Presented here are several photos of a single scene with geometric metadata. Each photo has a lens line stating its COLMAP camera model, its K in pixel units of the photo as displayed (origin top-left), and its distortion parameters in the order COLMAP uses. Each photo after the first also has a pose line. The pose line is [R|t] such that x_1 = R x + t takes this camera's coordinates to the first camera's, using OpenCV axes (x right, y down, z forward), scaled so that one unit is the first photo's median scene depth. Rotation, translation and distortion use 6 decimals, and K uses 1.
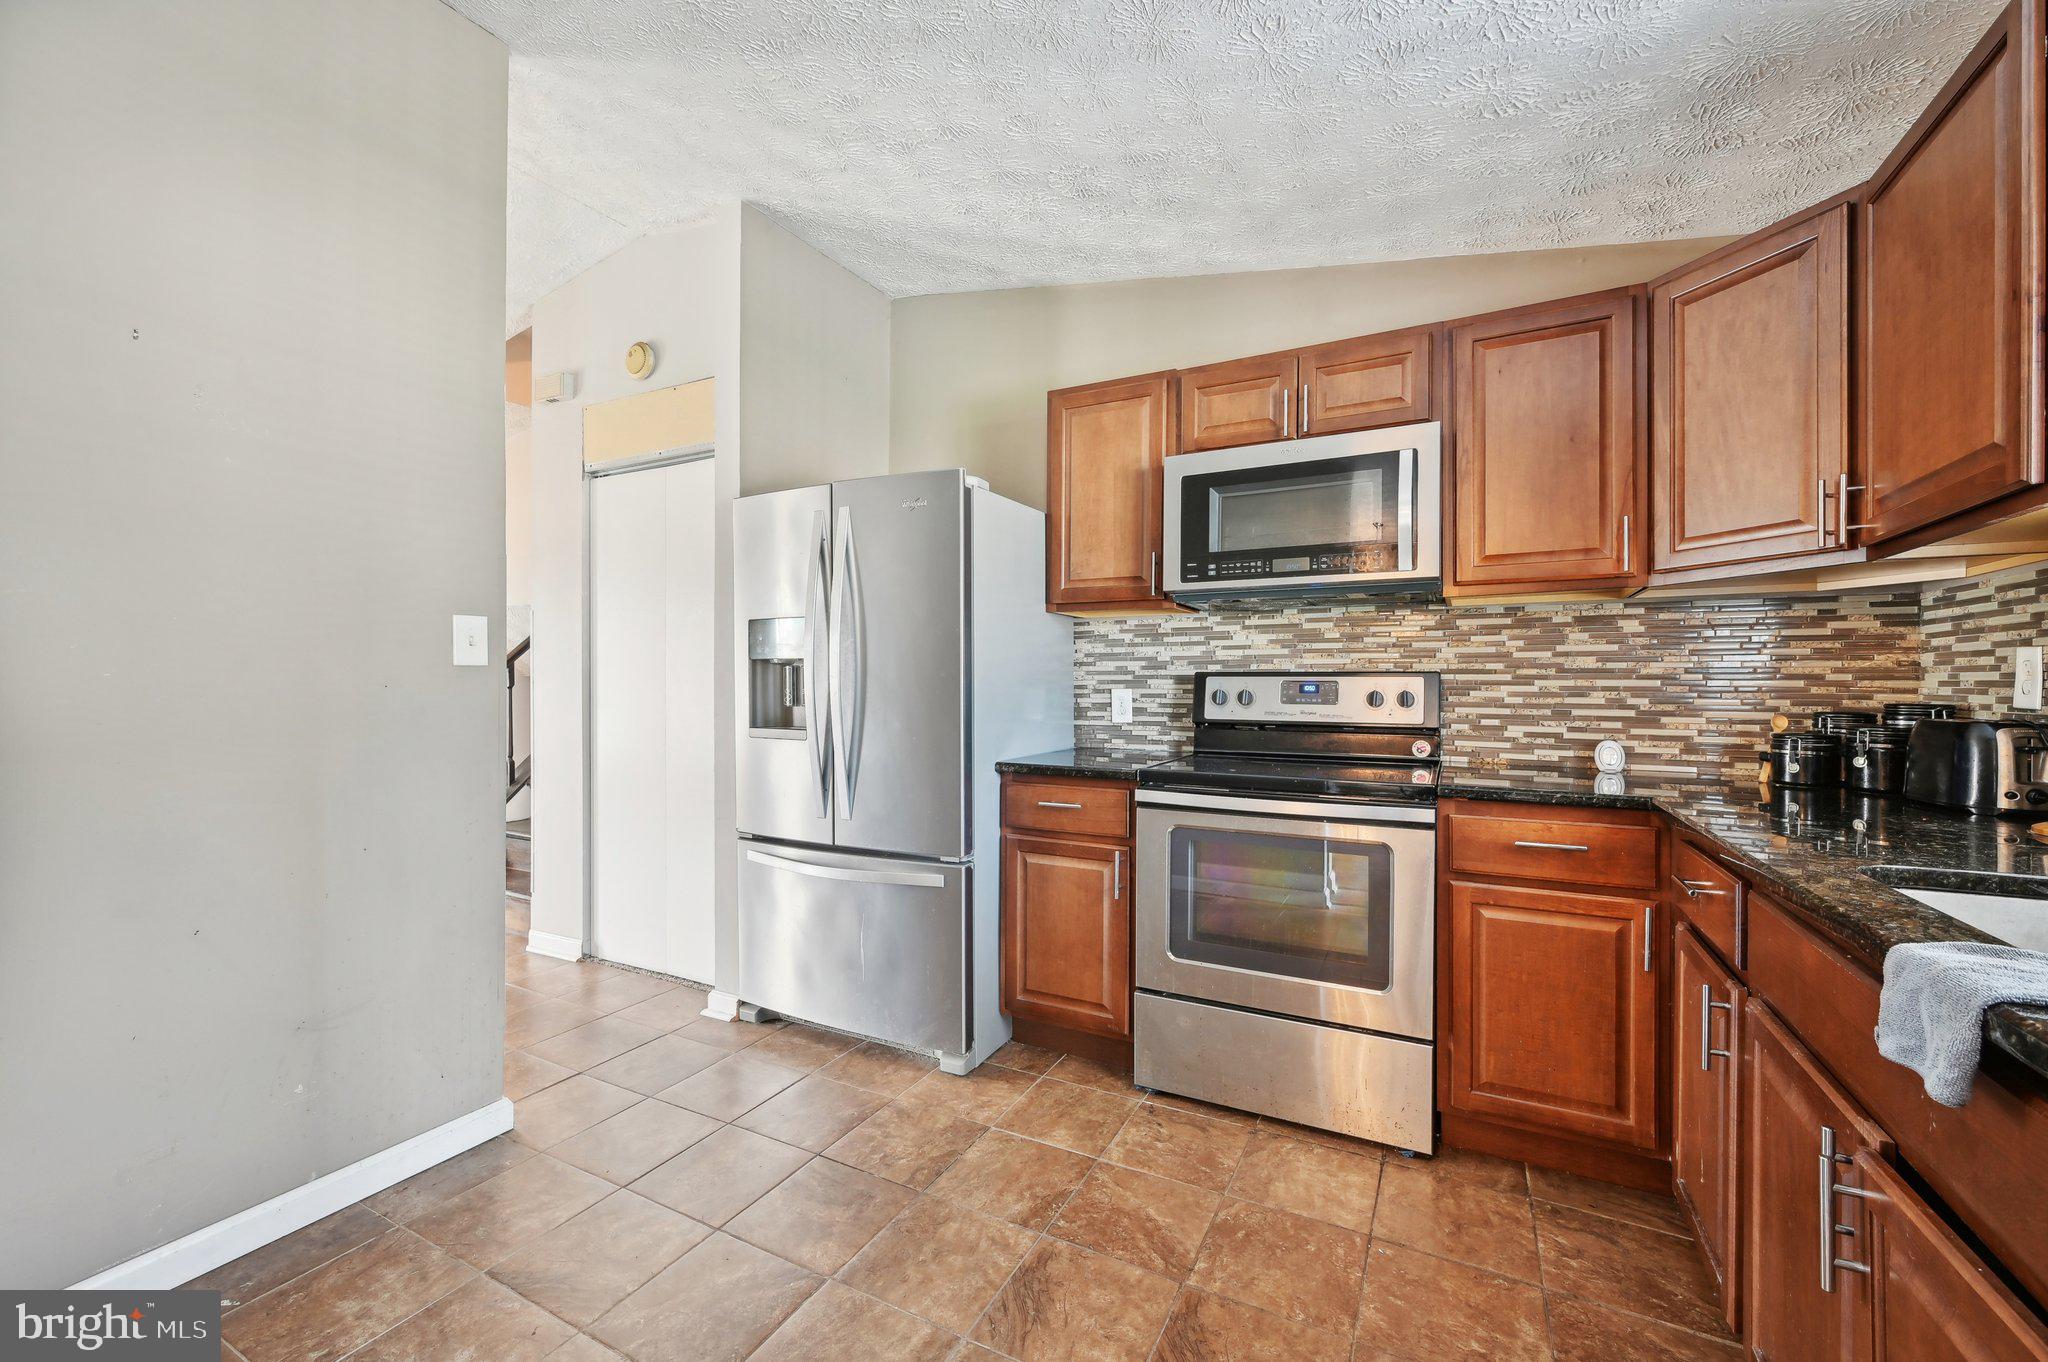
lens RADIAL K [[818.5, 0, 1024.6], [0, 818.5, 681.4], [0, 0, 1]] dist [-0.000976, 0.000226]
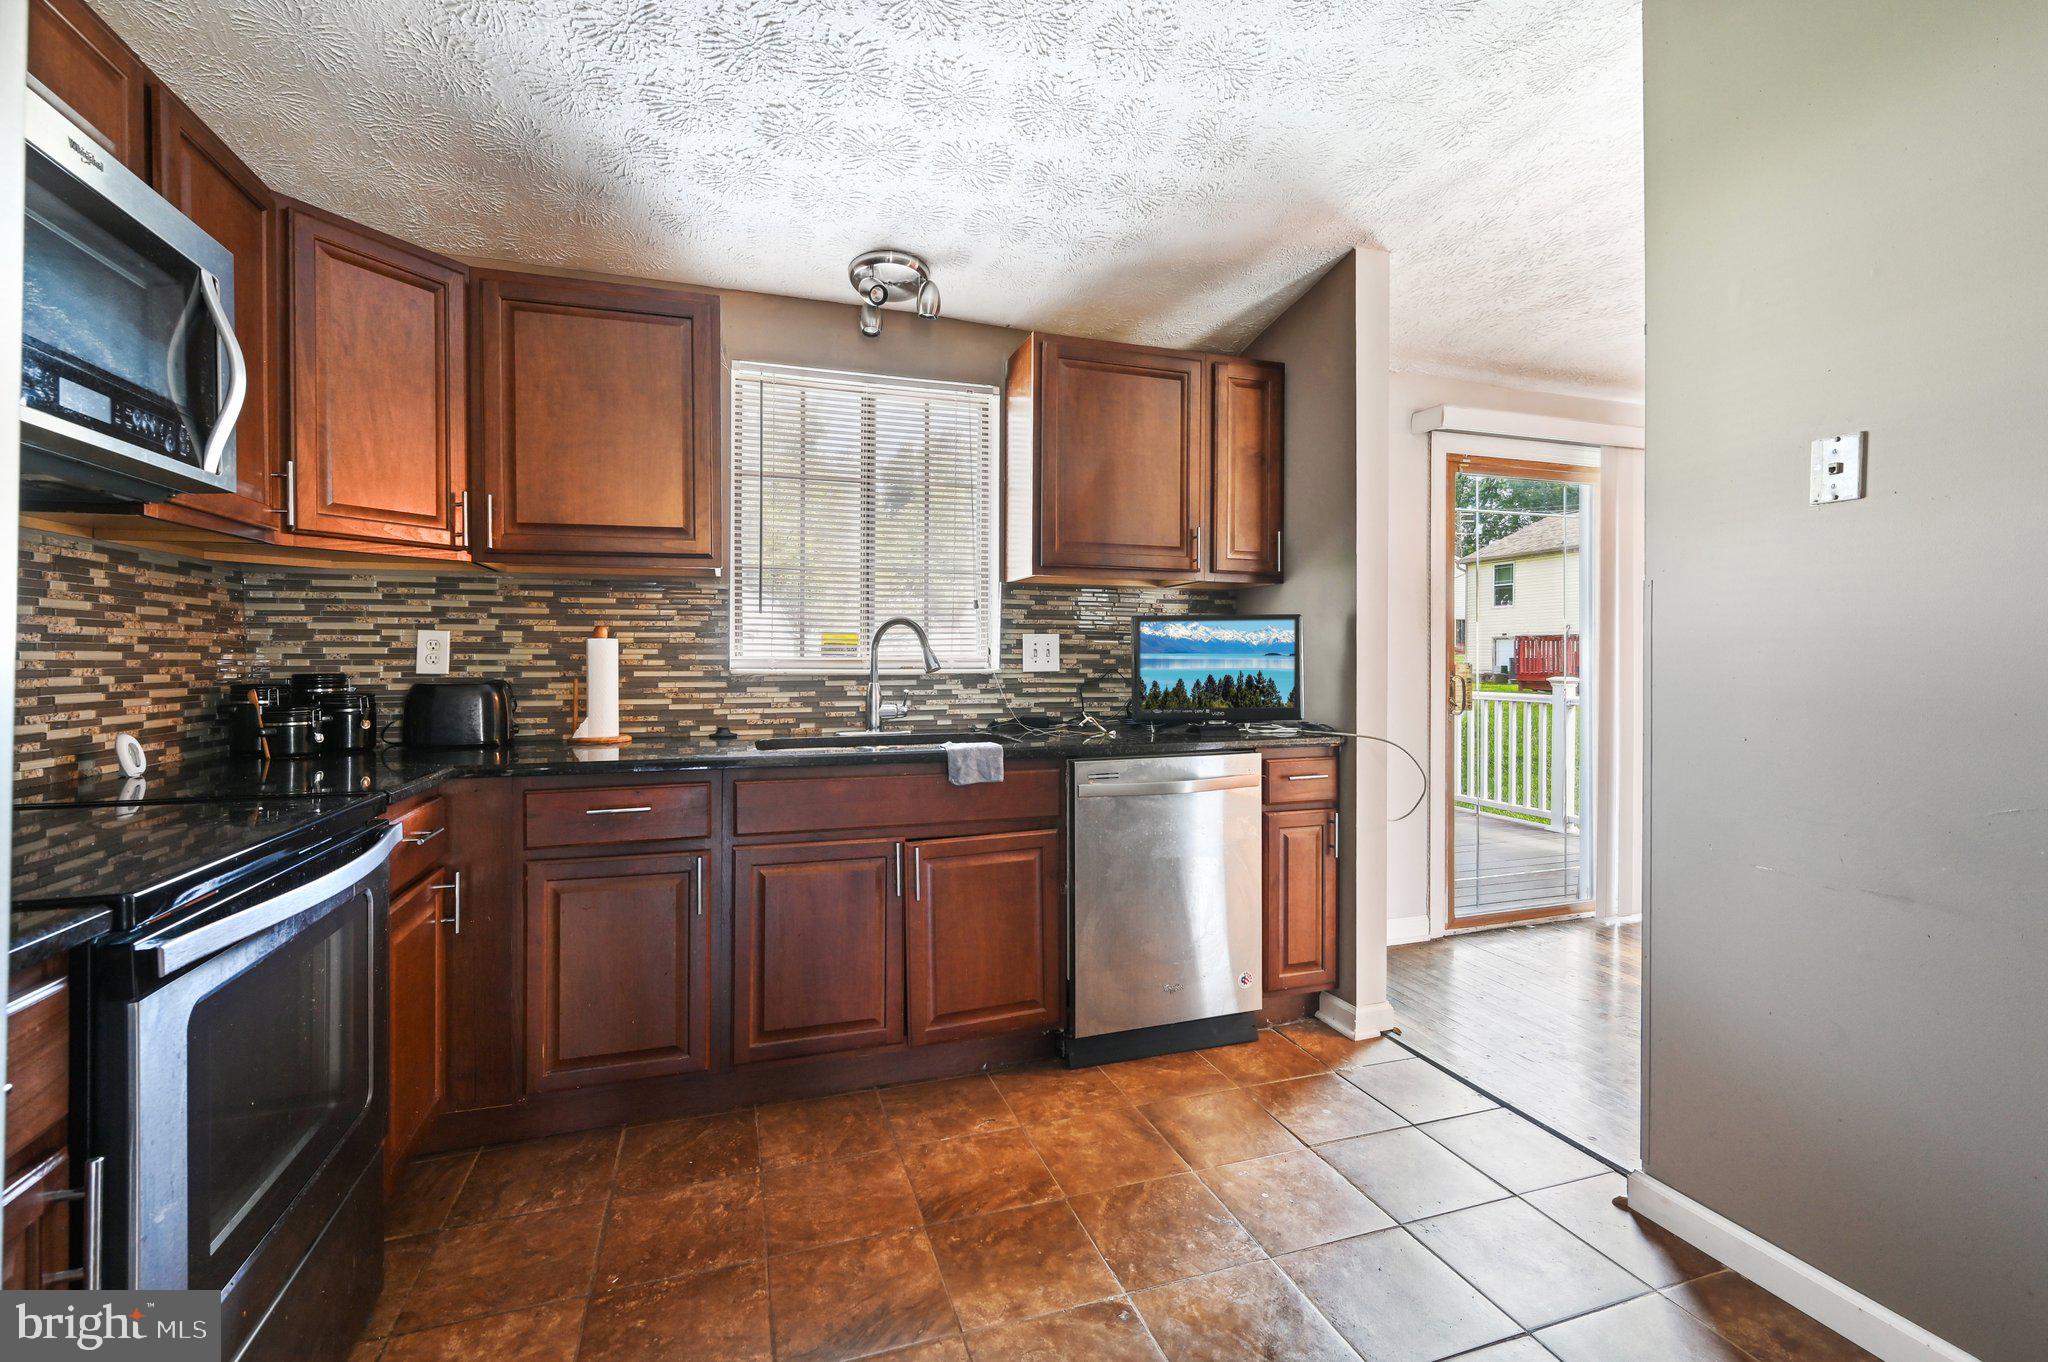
lens RADIAL K [[901.0, 0, 1029.5], [0, 901.0, 670.3], [0, 0, 1]] dist [-0.000533, -0.000047]
pose [[-0.727478, -0.015445, 0.685957, -0.494224], [-0.006994, 0.999862, 0.015095, -0.003400], [-0.686095, 0.006183, -0.727486, 1.200445]]
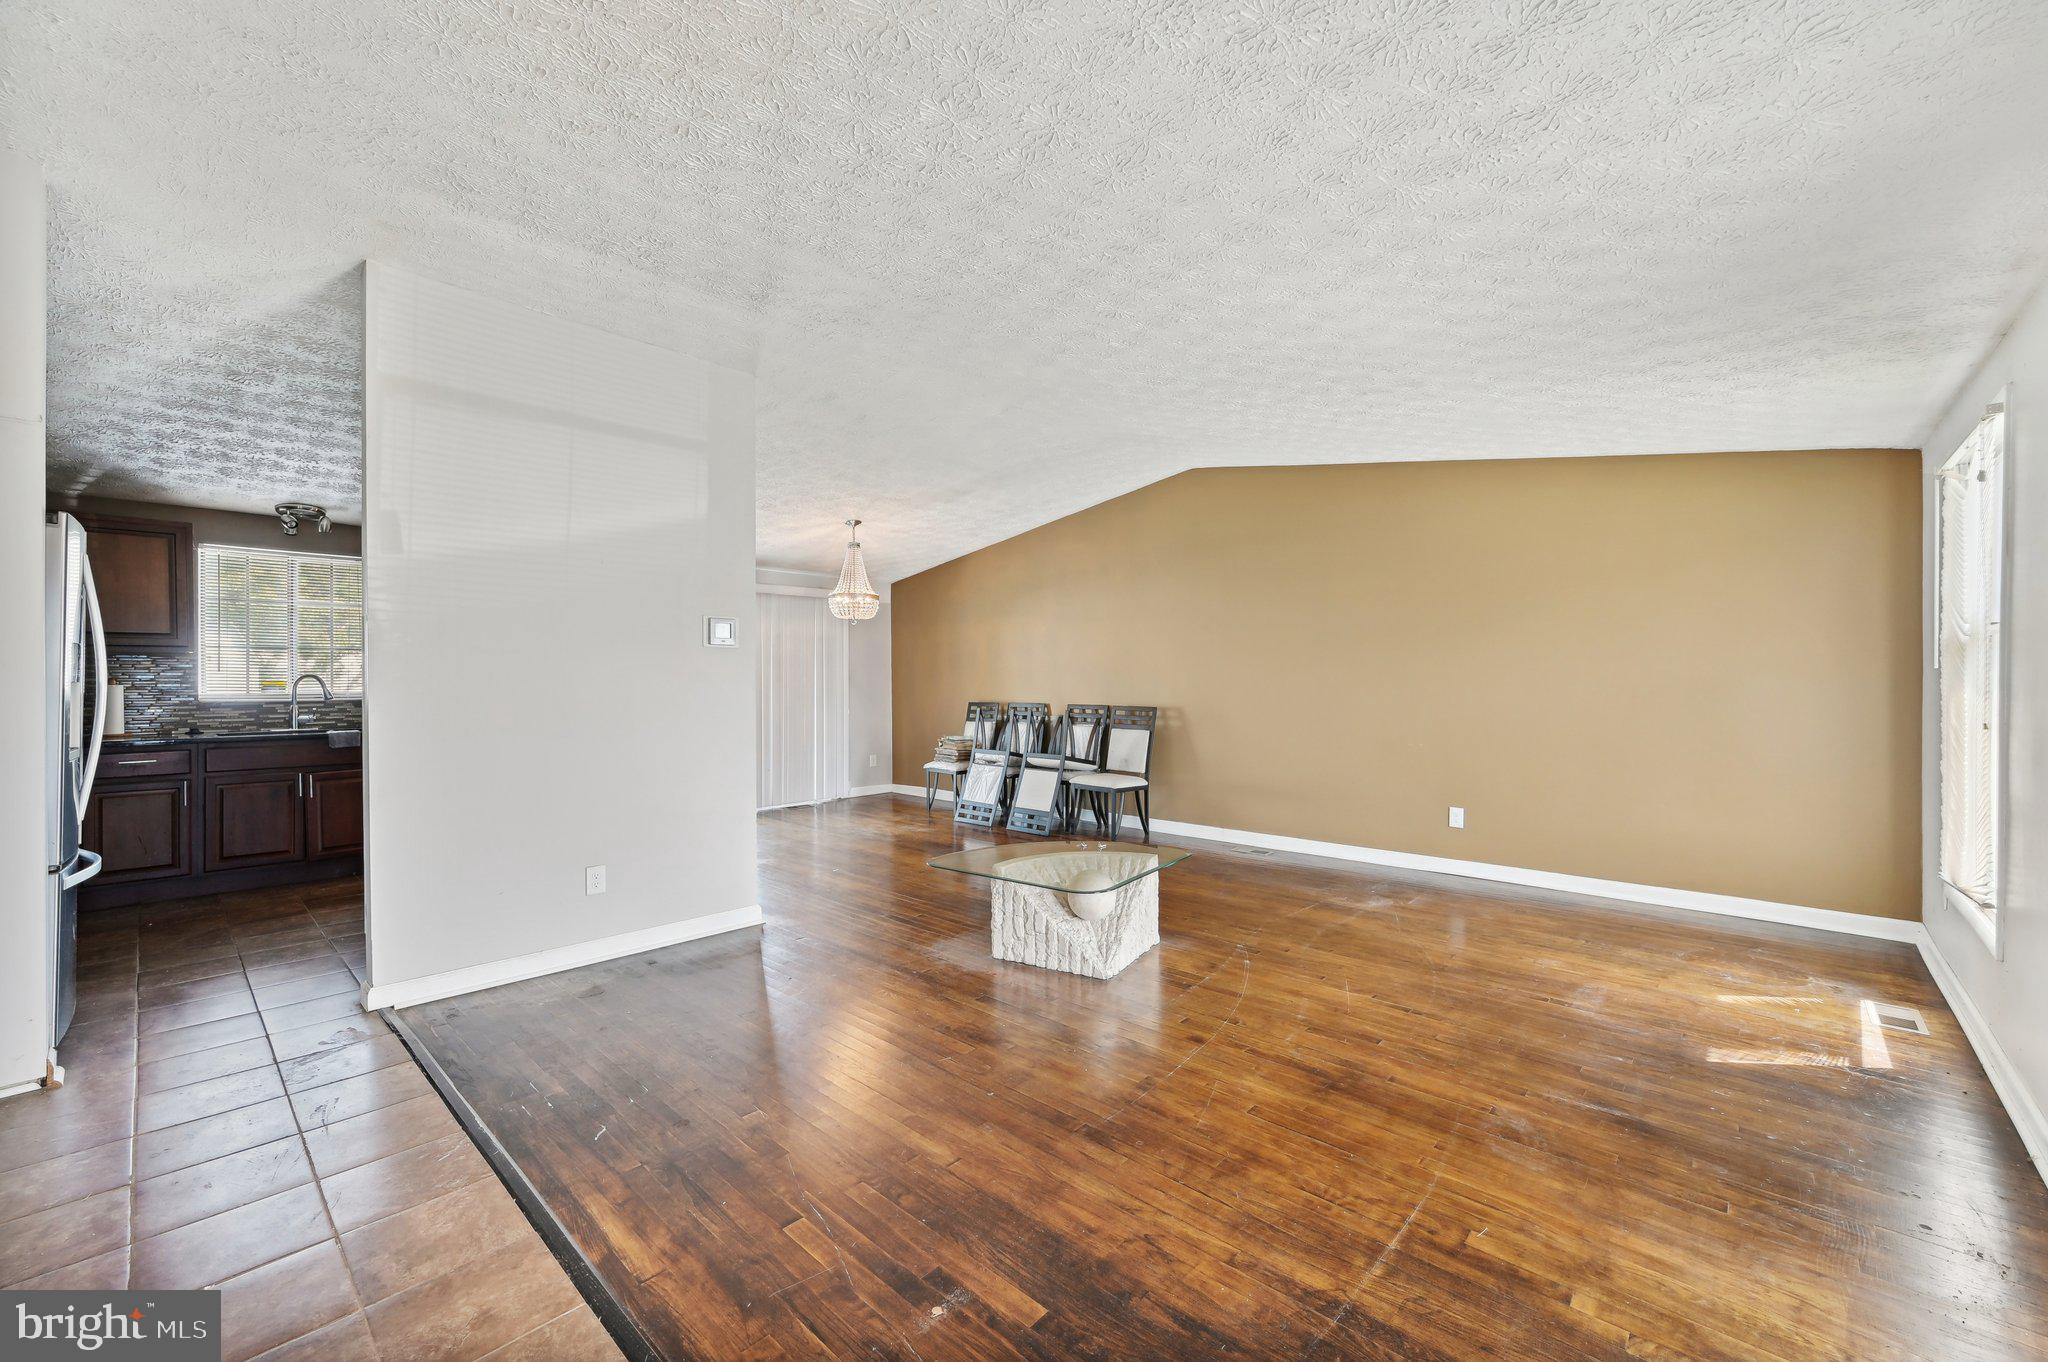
lens RADIAL K [[818.5, 0, 1021.3], [0, 818.5, 679.0], [0, 0, 1]] dist [-0.000976, 0.000226]
pose [[-0.964913, 0.002892, 0.262556, -1.908244], [0.002437, 0.999995, -0.002060, -0.026840], [-0.262560, -0.001347, -0.964915, 2.034759]]
